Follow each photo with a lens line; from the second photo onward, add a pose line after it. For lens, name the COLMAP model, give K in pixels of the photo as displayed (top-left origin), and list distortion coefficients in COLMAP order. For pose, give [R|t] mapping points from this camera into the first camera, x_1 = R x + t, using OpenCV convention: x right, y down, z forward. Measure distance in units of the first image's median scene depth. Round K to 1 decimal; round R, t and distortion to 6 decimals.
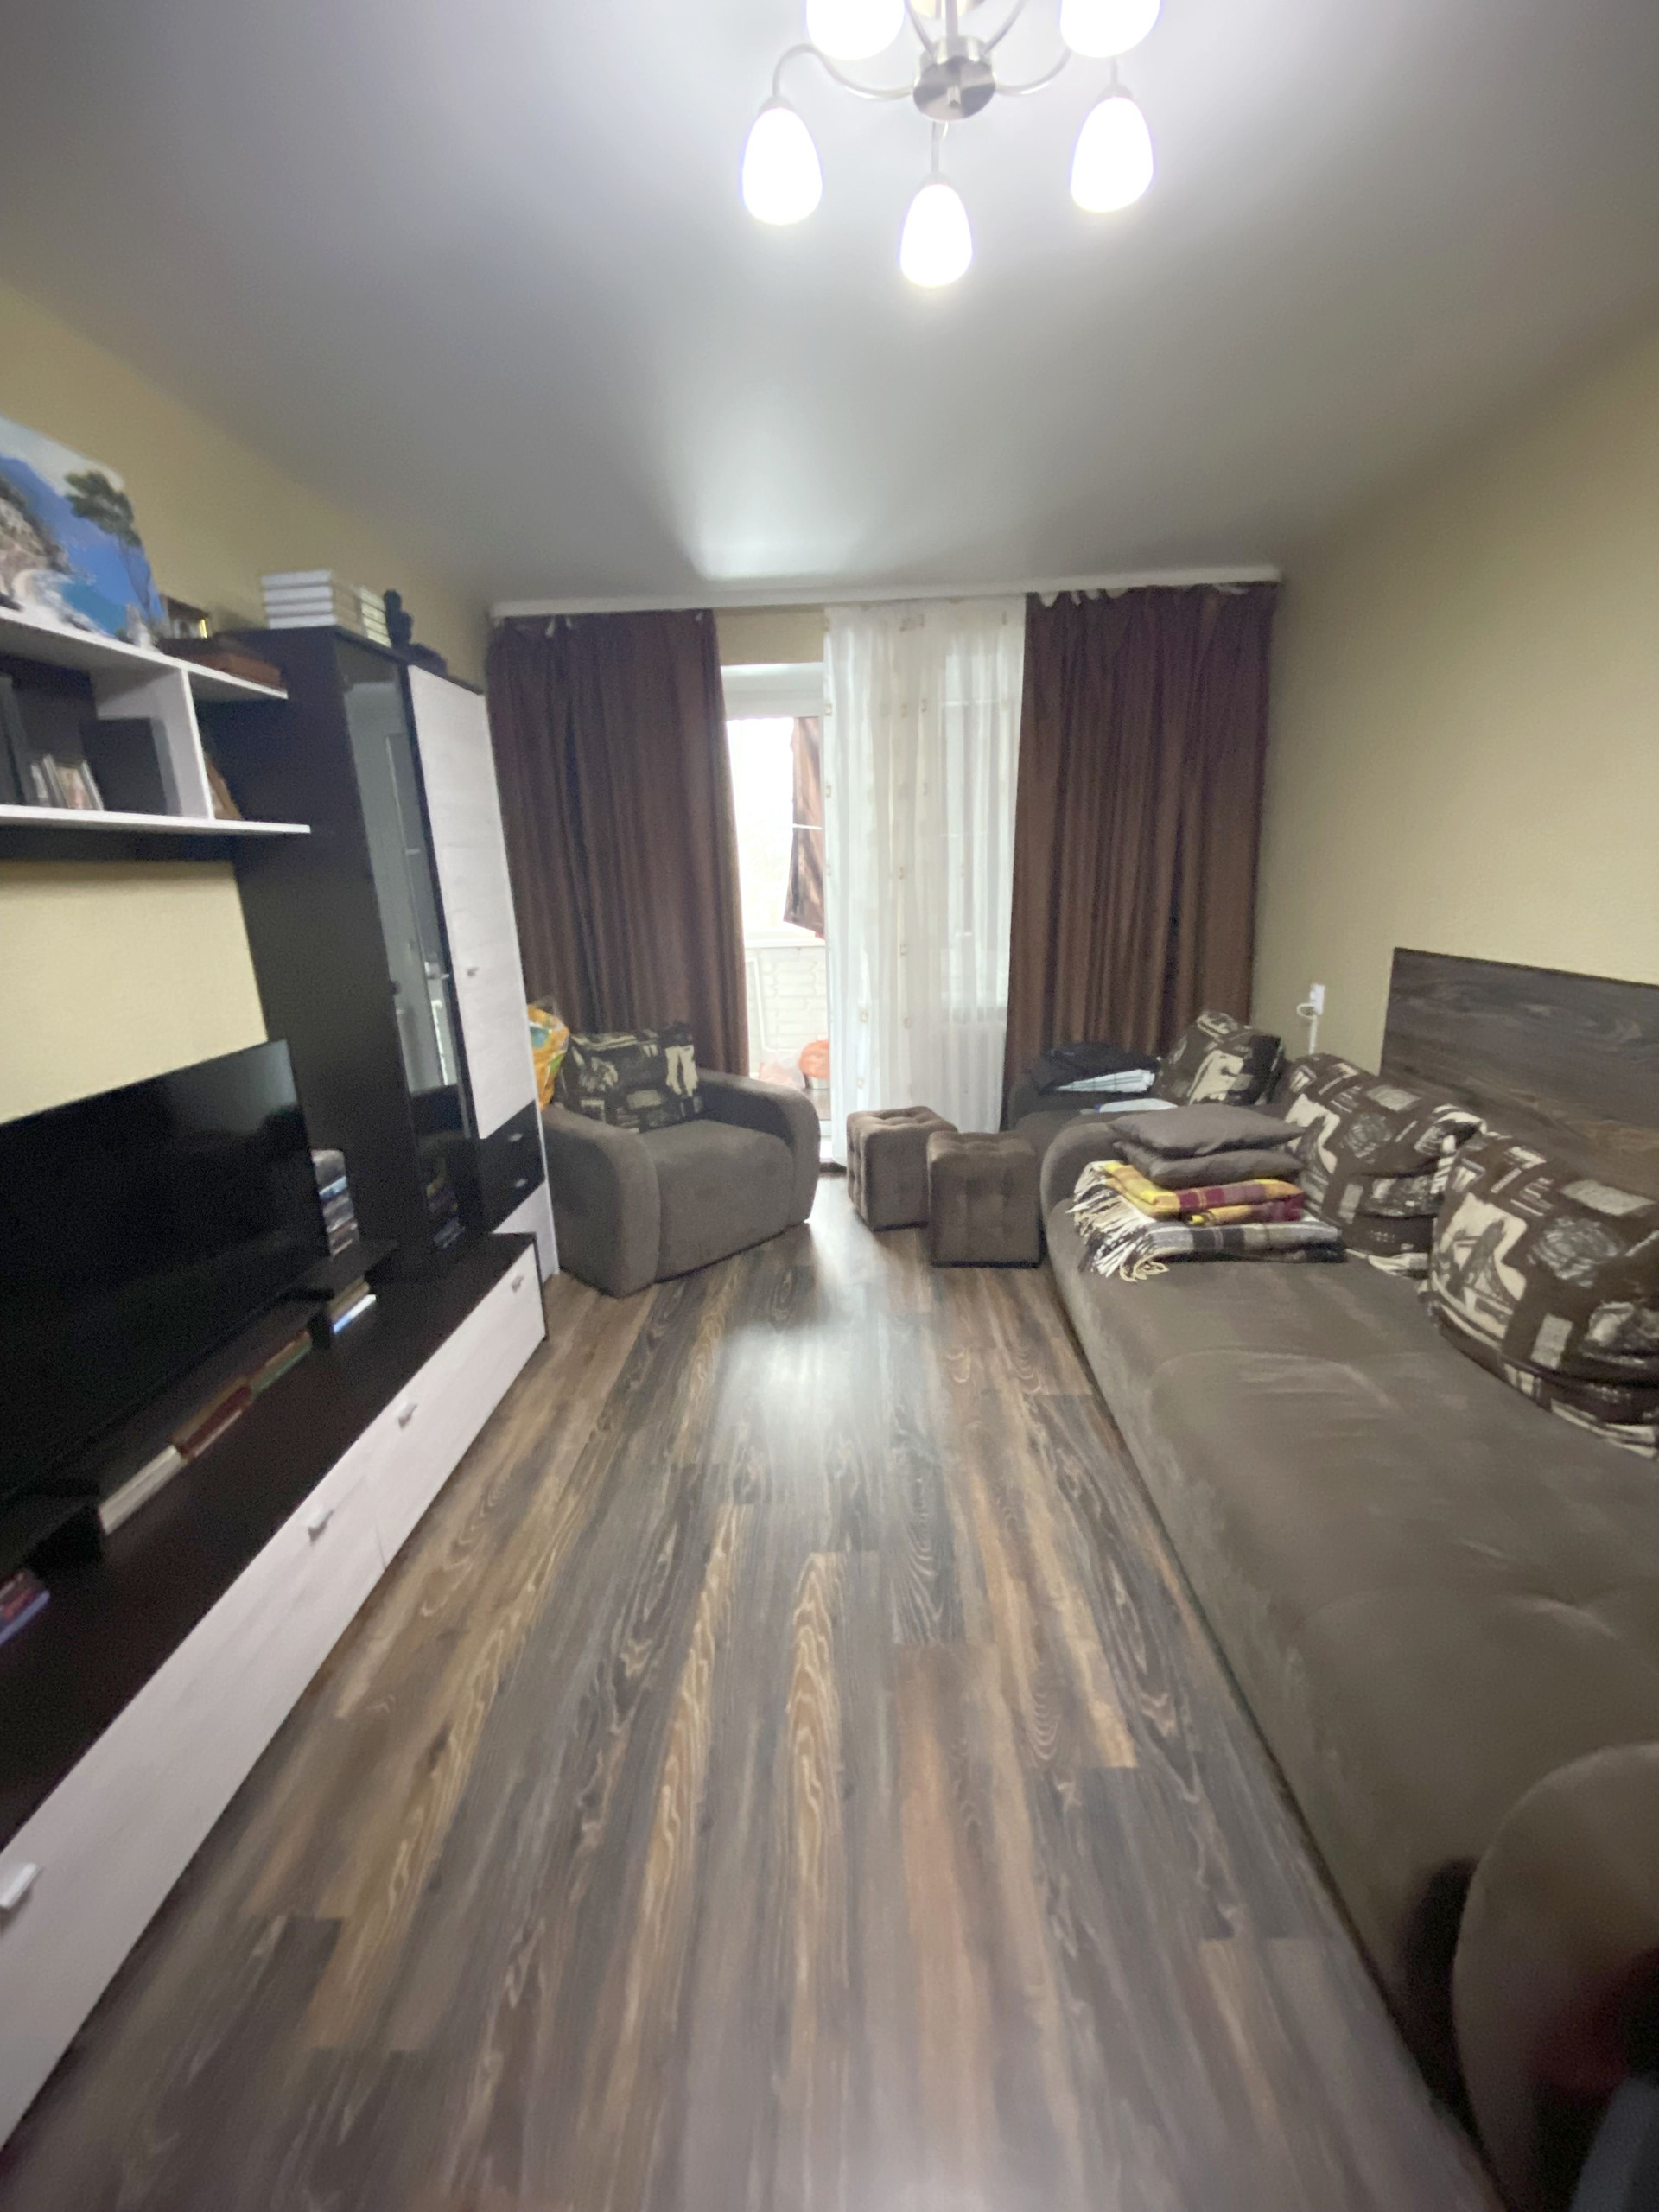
lens RADIAL K [[895.9, 0, 813.9], [0, 895.9, 1105.1], [0, 0, 1]] dist [0.004531, -0.012867]
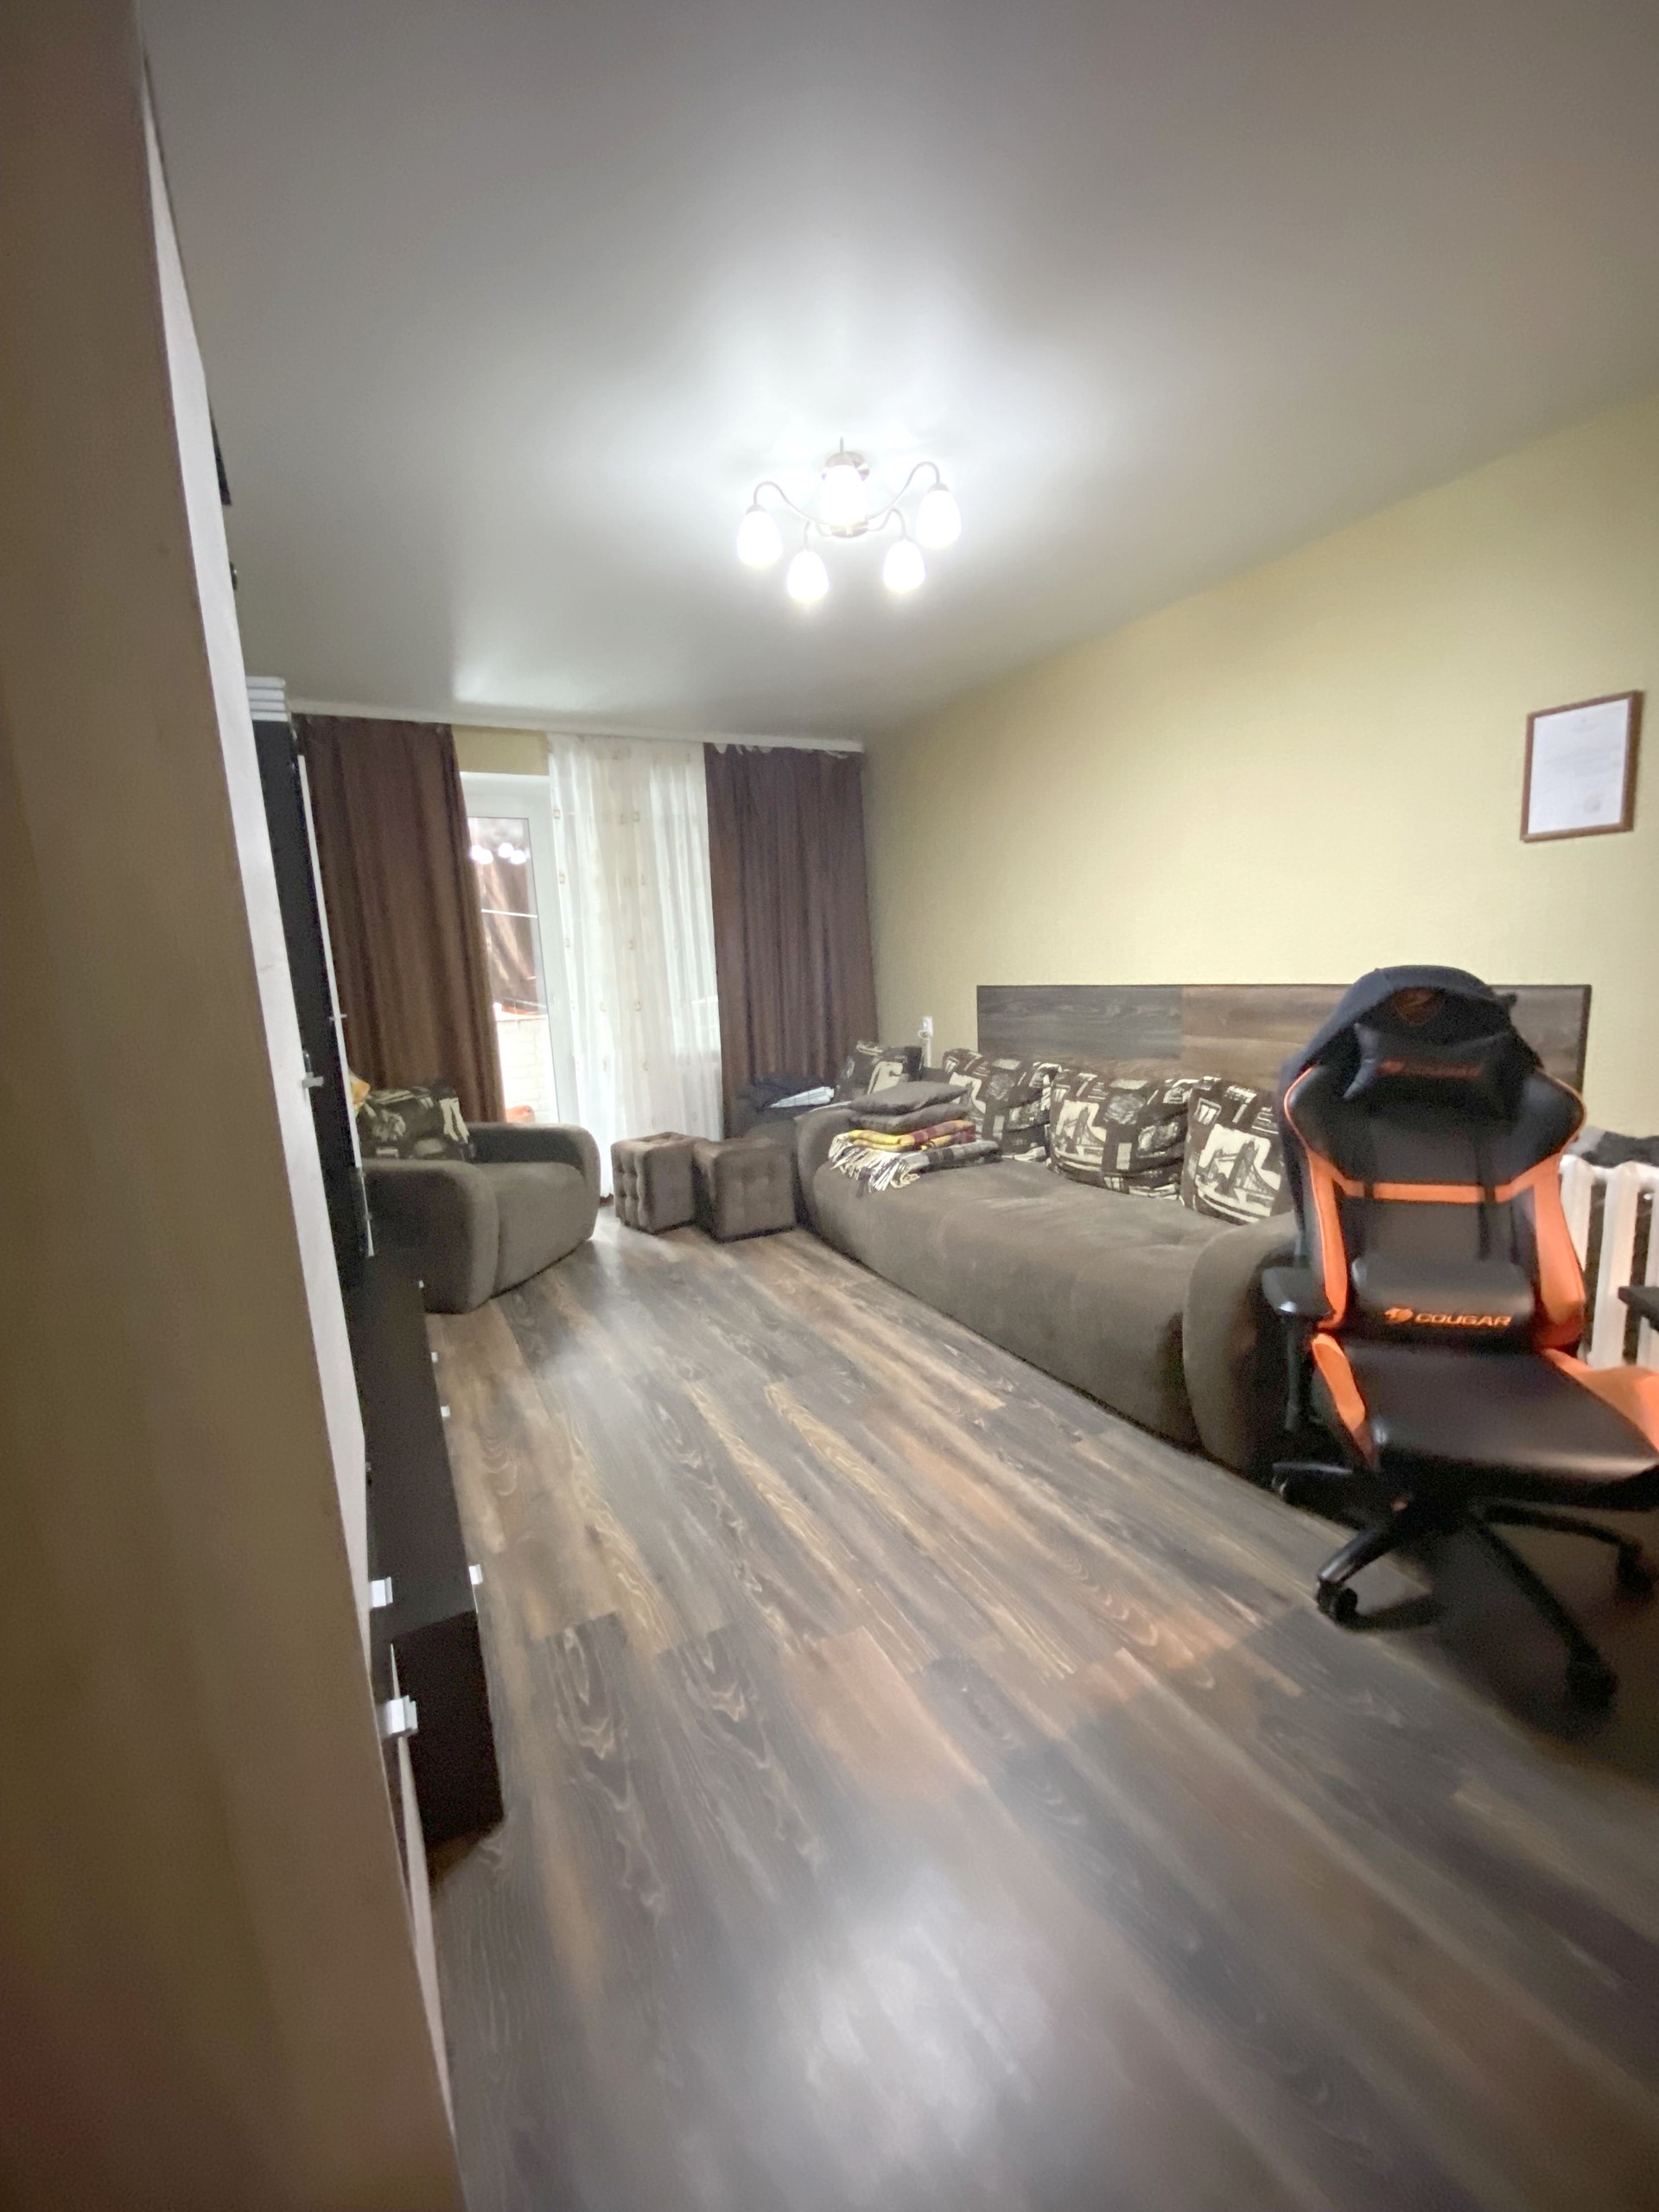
lens RADIAL K [[895.9, 0, 817.1], [0, 895.9, 1111.9], [0, 0, 1]] dist [0.004531, -0.012867]
pose [[0.871289, -0.085768, 0.483218, -0.475386], [0.139479, 0.987284, -0.076259, 0.157551], [-0.470533, 0.133842, 0.872173, -0.274053]]
